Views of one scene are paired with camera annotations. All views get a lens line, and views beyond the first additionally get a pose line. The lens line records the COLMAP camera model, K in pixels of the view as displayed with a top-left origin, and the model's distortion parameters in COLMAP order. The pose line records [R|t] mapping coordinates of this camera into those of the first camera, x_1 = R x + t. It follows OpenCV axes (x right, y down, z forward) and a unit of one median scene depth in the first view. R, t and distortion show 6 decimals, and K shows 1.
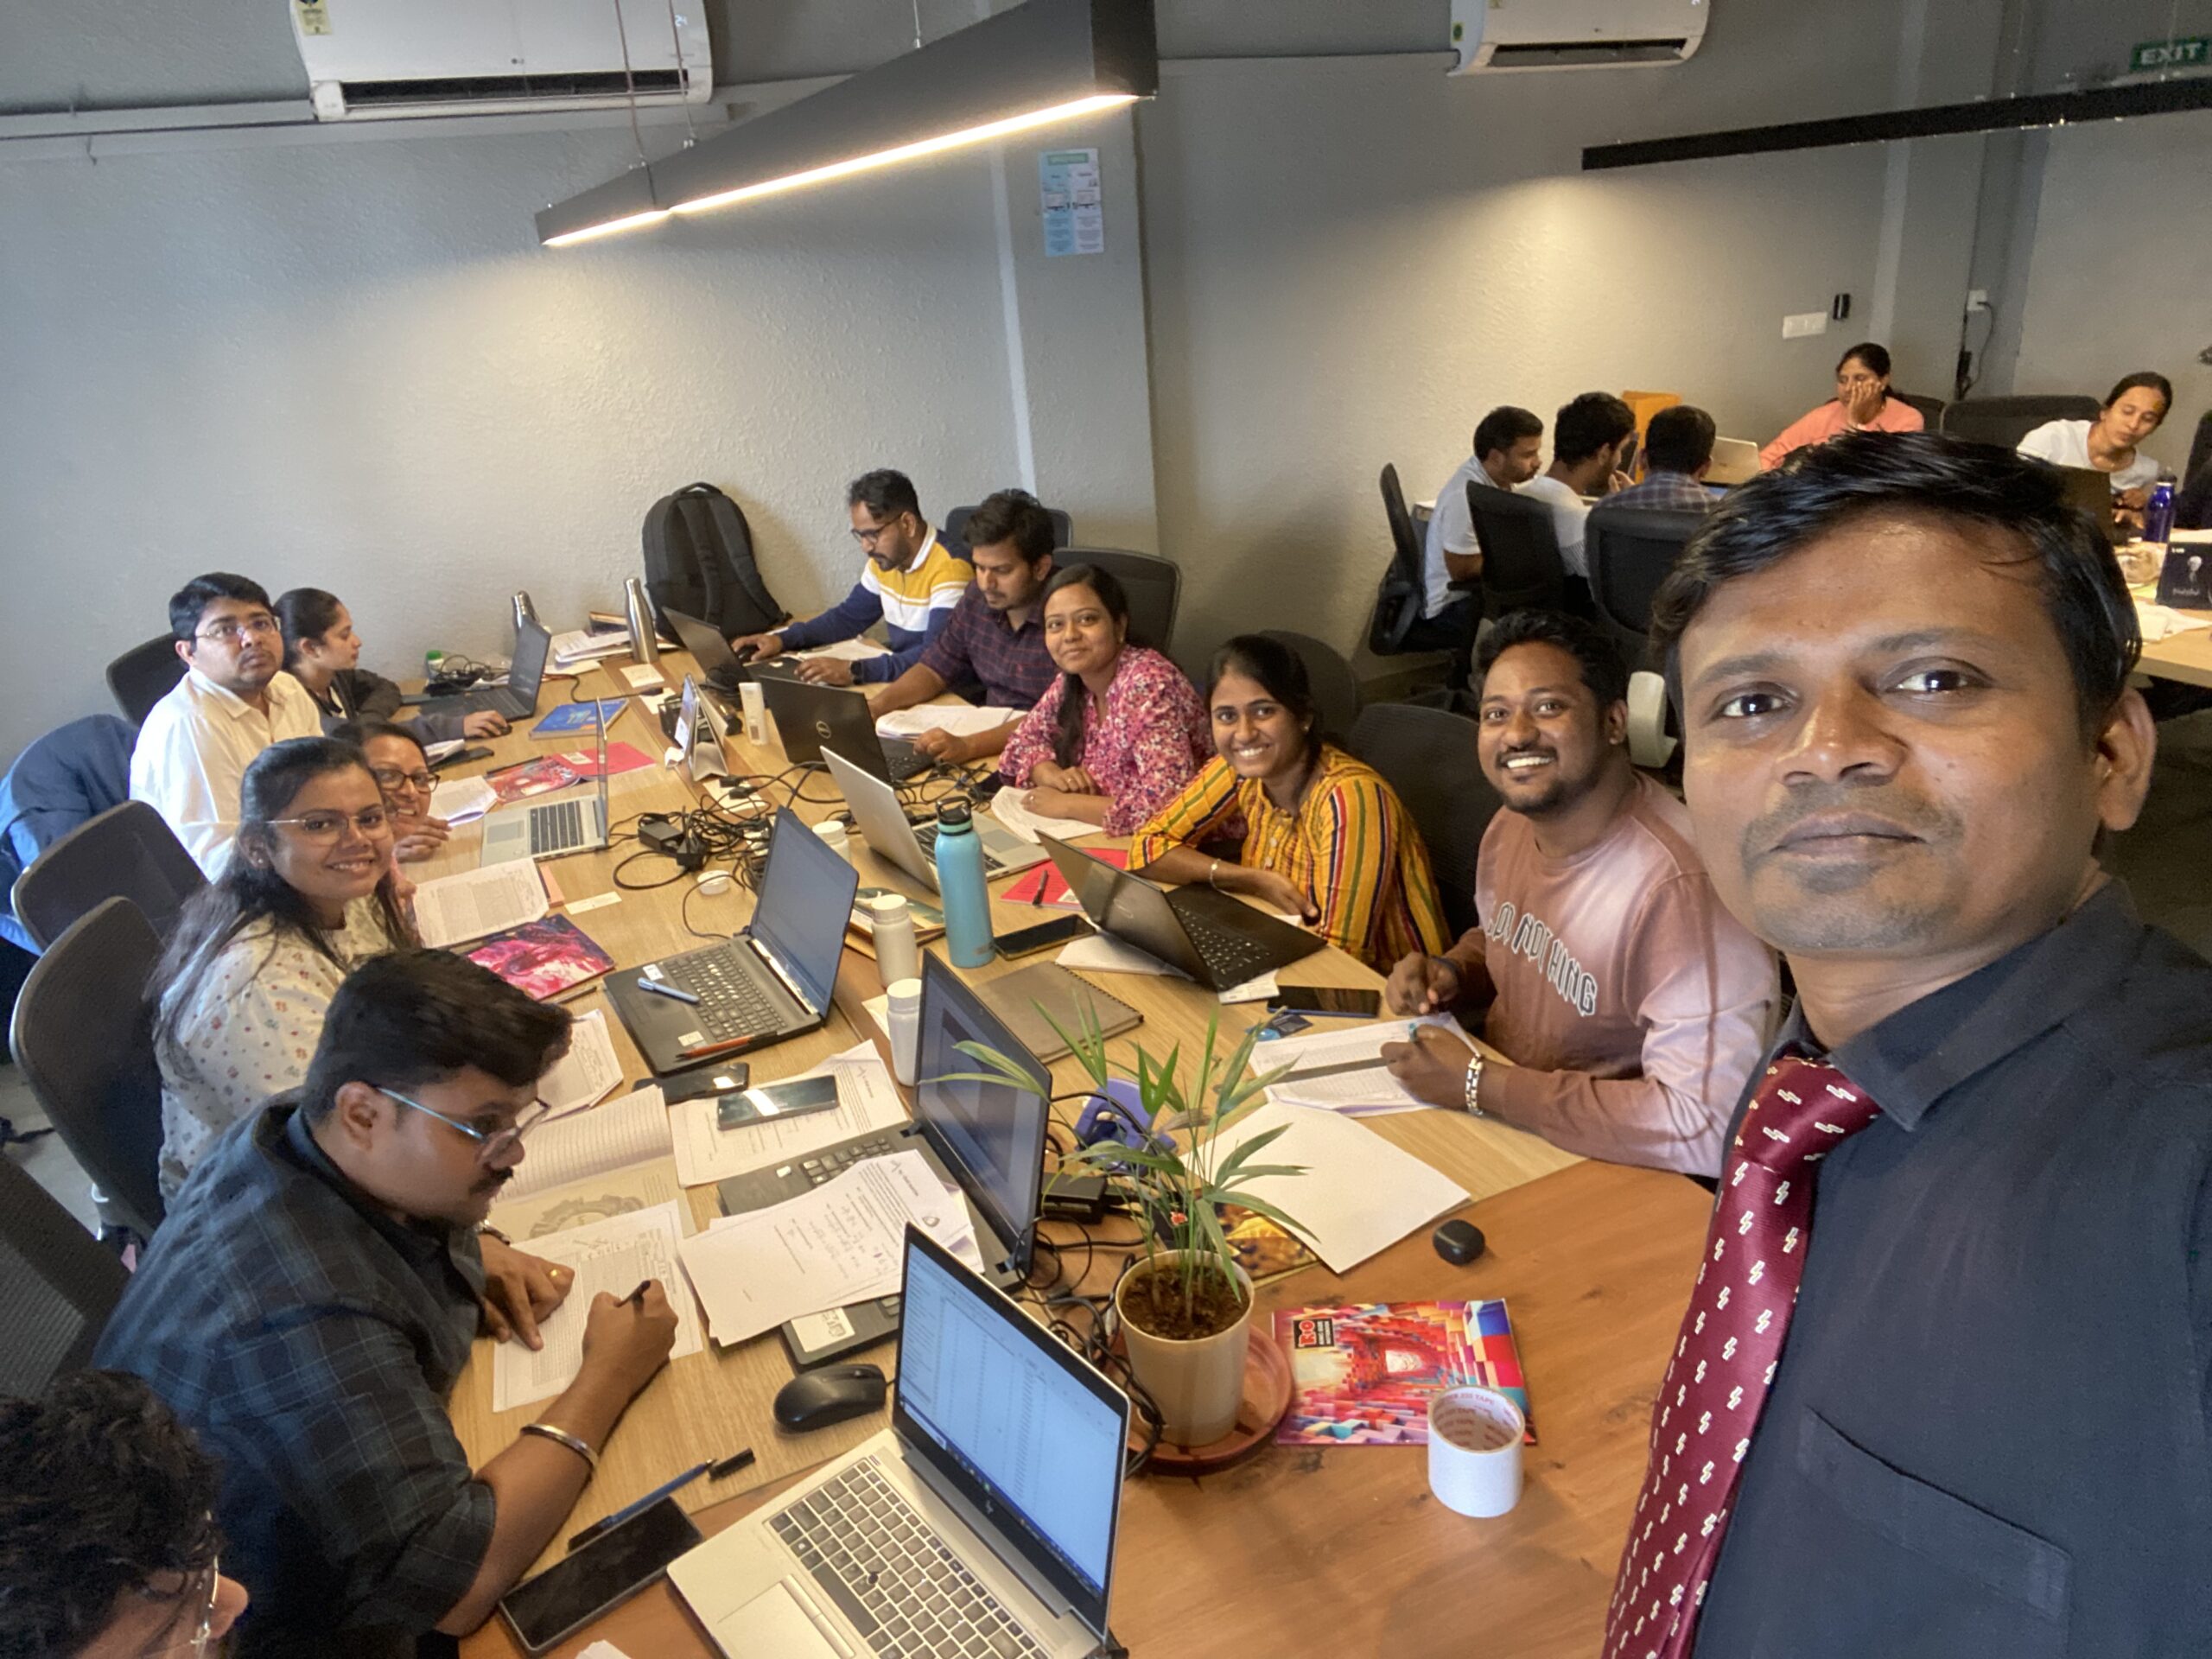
lens RADIAL K [[1568.0, 0, 1123.7], [0, 1568.0, 823.5], [0, 0, 1]] dist [0.033451, -0.045643]
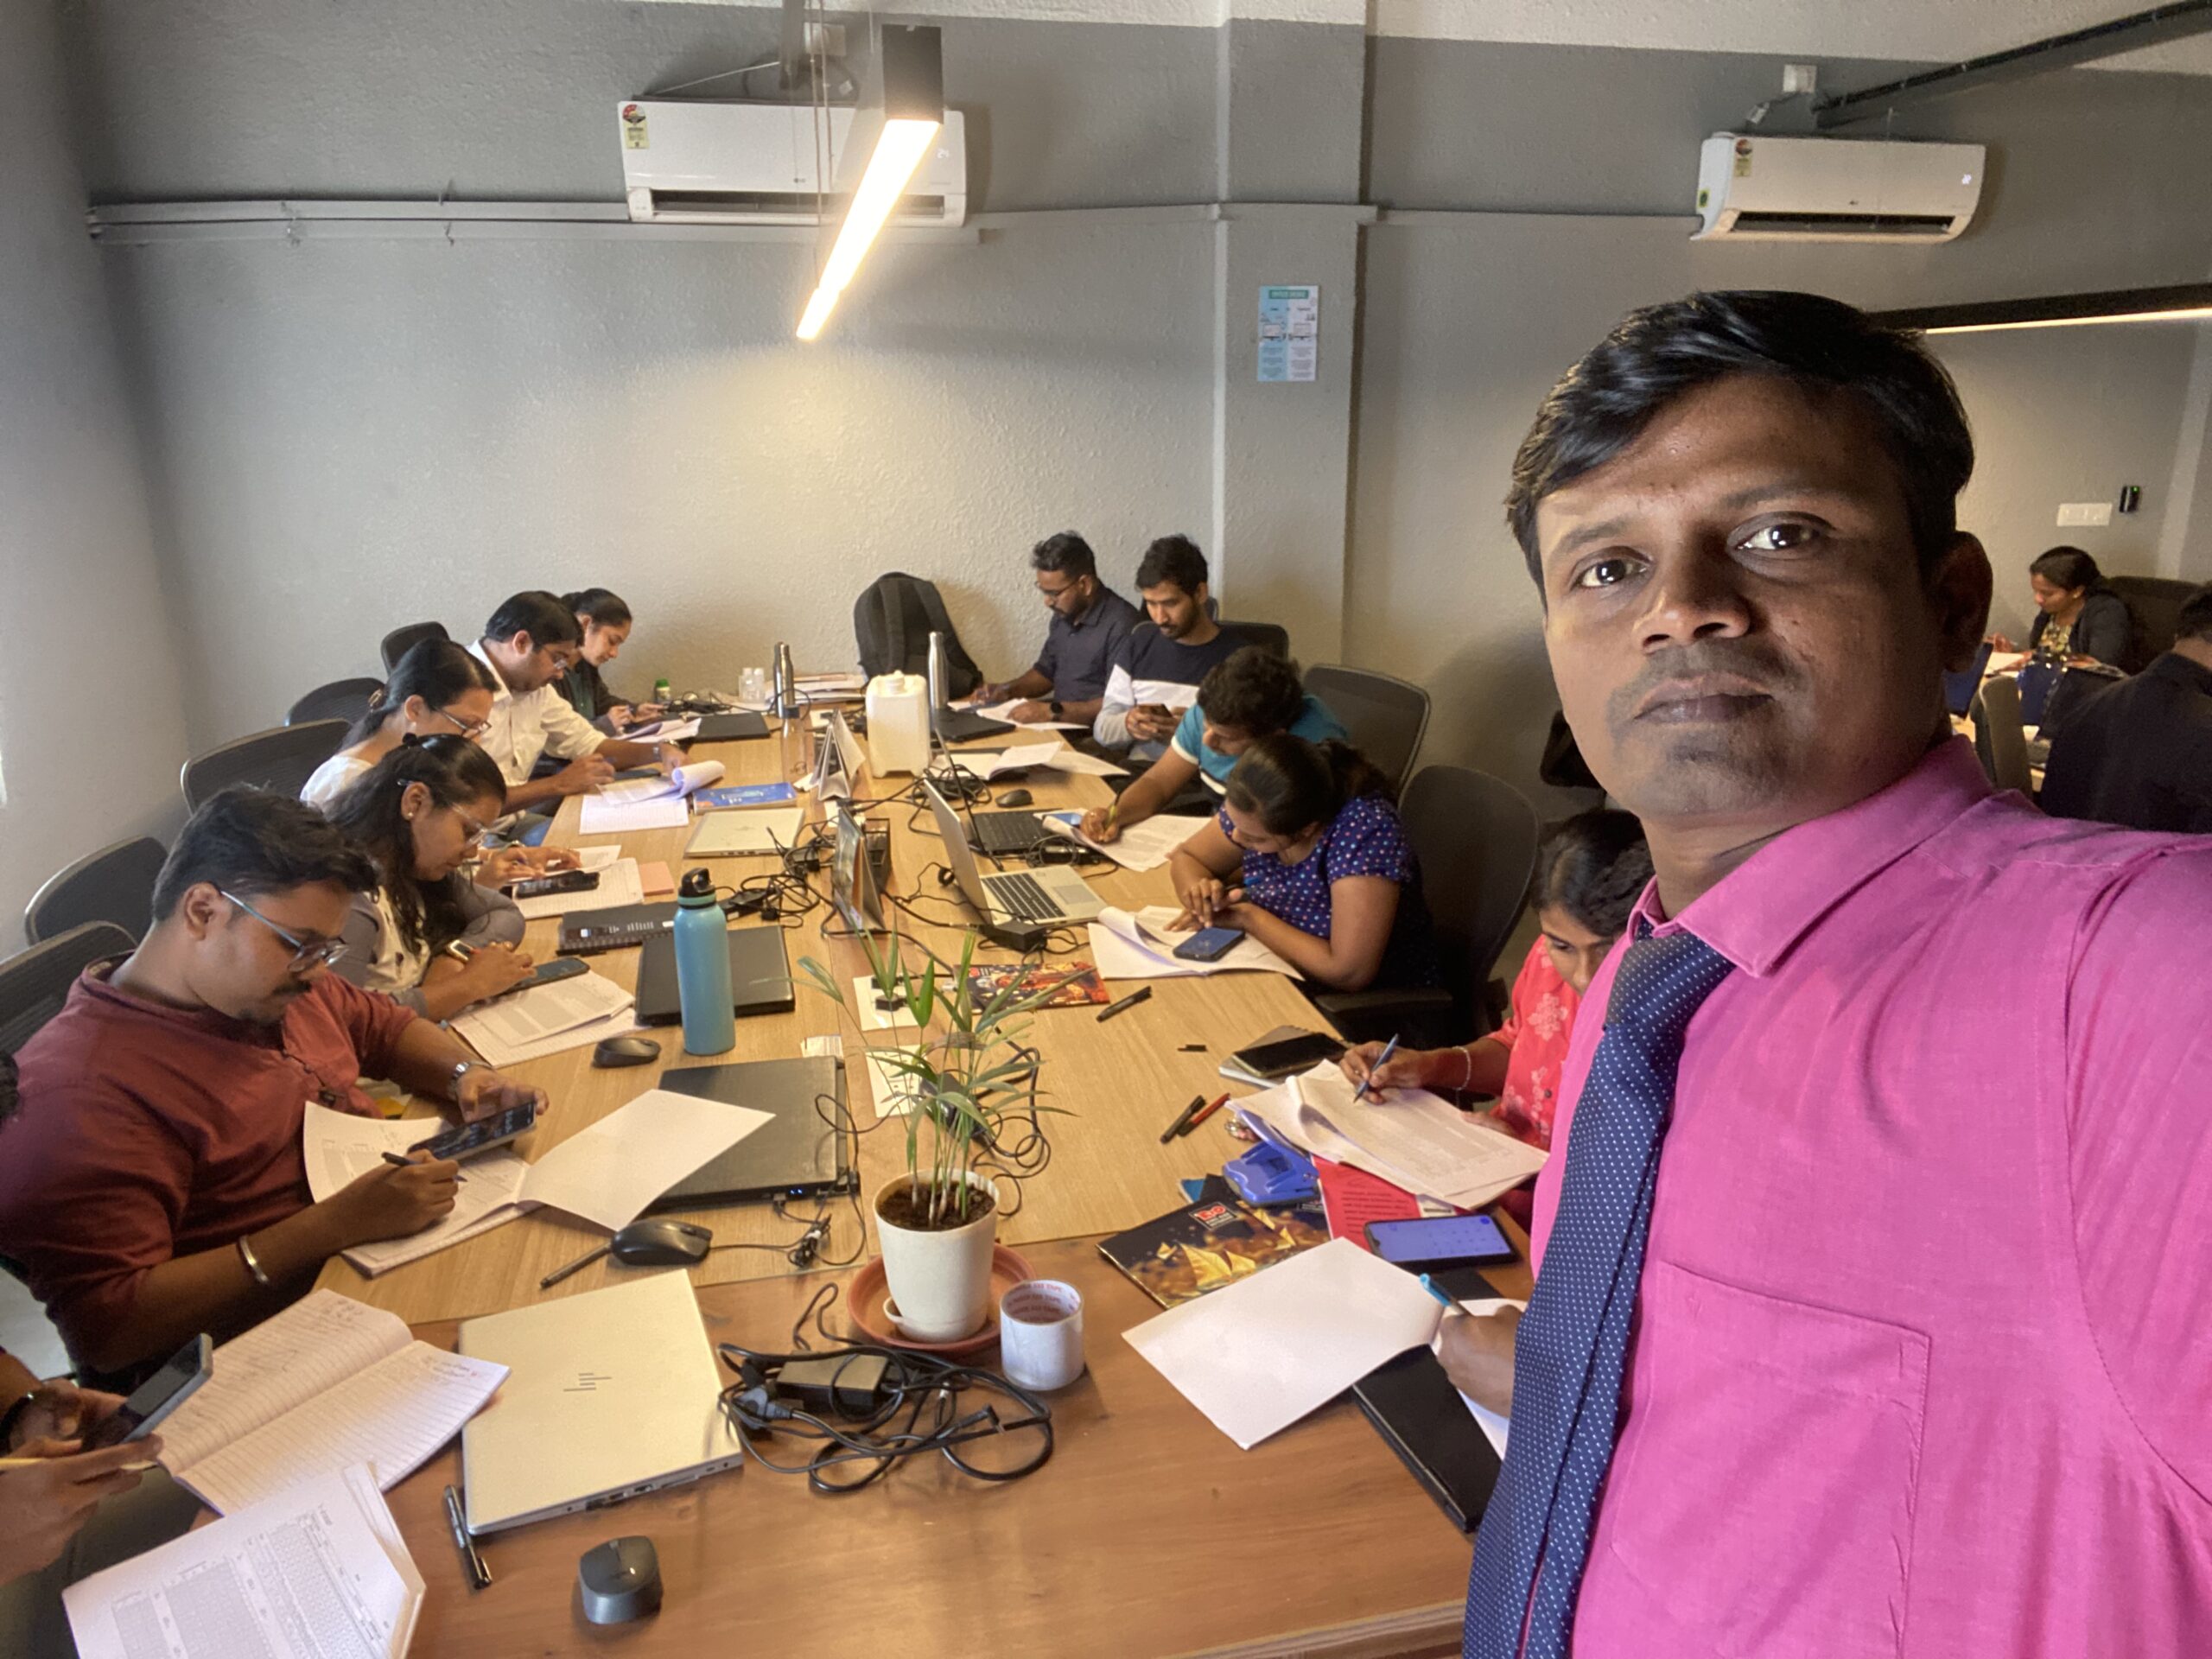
lens RADIAL K [[1568.0, 0, 1139.8], [0, 1568.0, 804.3], [0, 0, 1]] dist [0.033451, -0.045643]
pose [[0.968227, 0.121702, -0.218462, 0.141727], [-0.146104, 0.984282, -0.099209, 0.037554], [0.202955, 0.127976, 0.970789, -0.007907]]
